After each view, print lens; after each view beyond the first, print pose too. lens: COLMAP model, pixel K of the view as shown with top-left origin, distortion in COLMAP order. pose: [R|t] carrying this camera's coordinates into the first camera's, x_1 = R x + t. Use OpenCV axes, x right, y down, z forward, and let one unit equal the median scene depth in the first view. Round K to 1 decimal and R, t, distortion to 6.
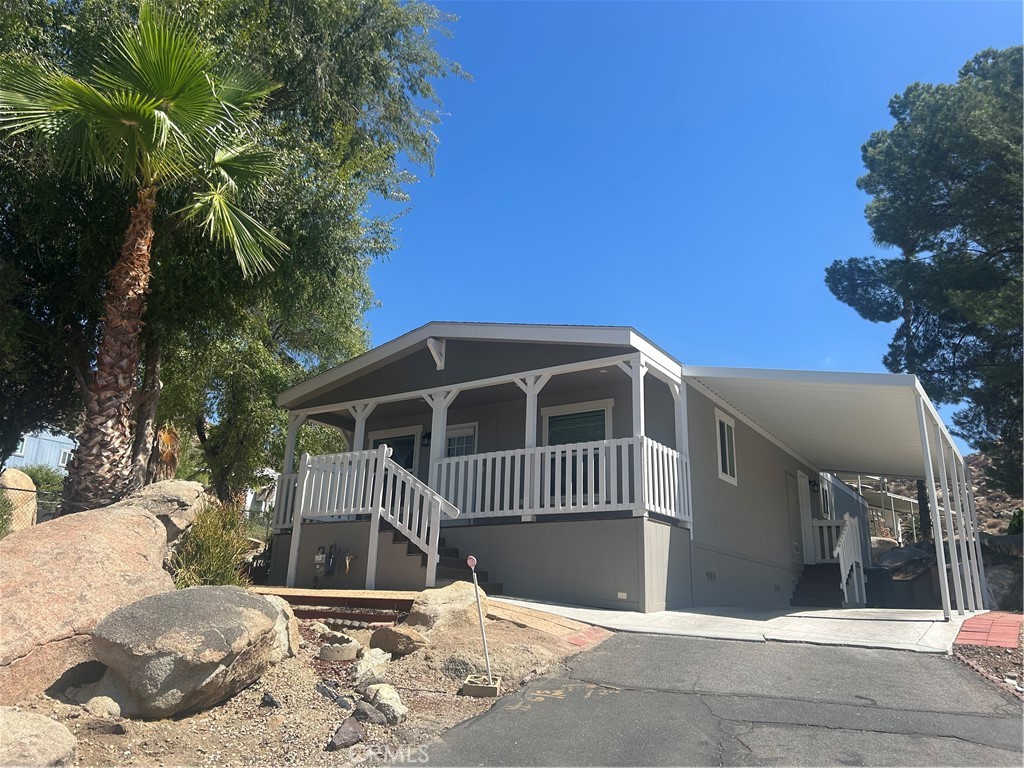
lens RADIAL K [[761.9, 0, 512.0], [0, 761.9, 384.0], [0, 0, 1]] dist [0.005153, 0.001716]
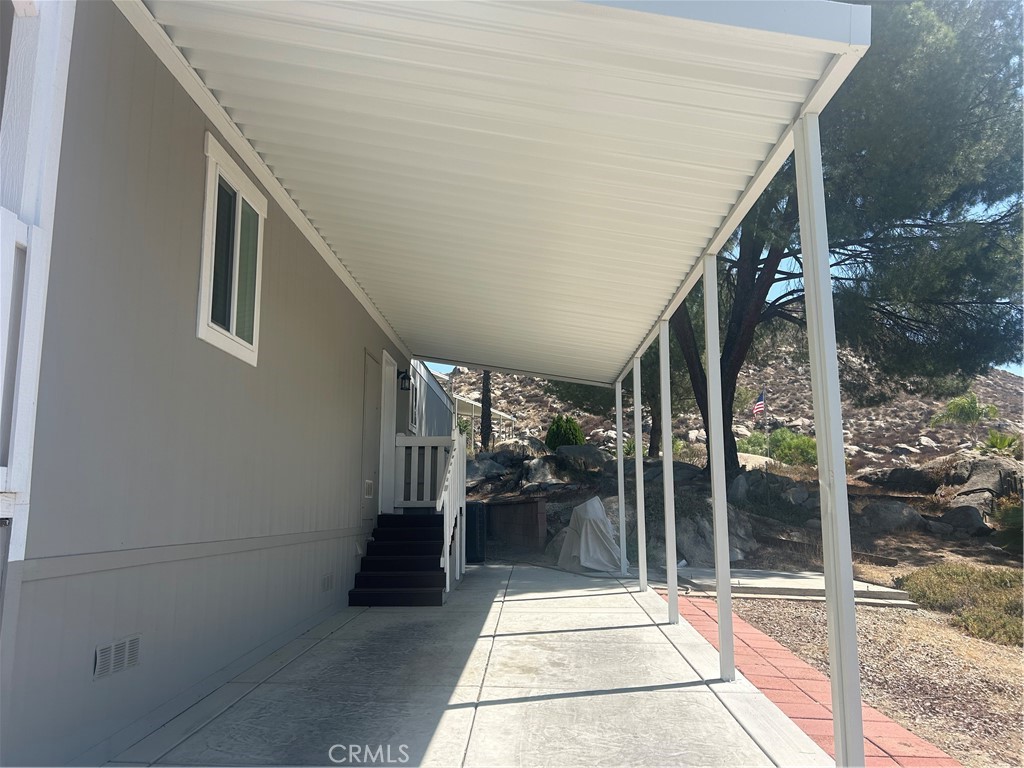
lens RADIAL K [[761.9, 0, 512.0], [0, 761.9, 384.0], [0, 0, 1]] dist [0.005153, 0.001716]
pose [[0.844728, 0.051593, 0.532703, 0.162001], [-0.124874, 0.986870, 0.102438, 0.070905], [-0.520424, -0.153053, 0.840079, 0.492183]]
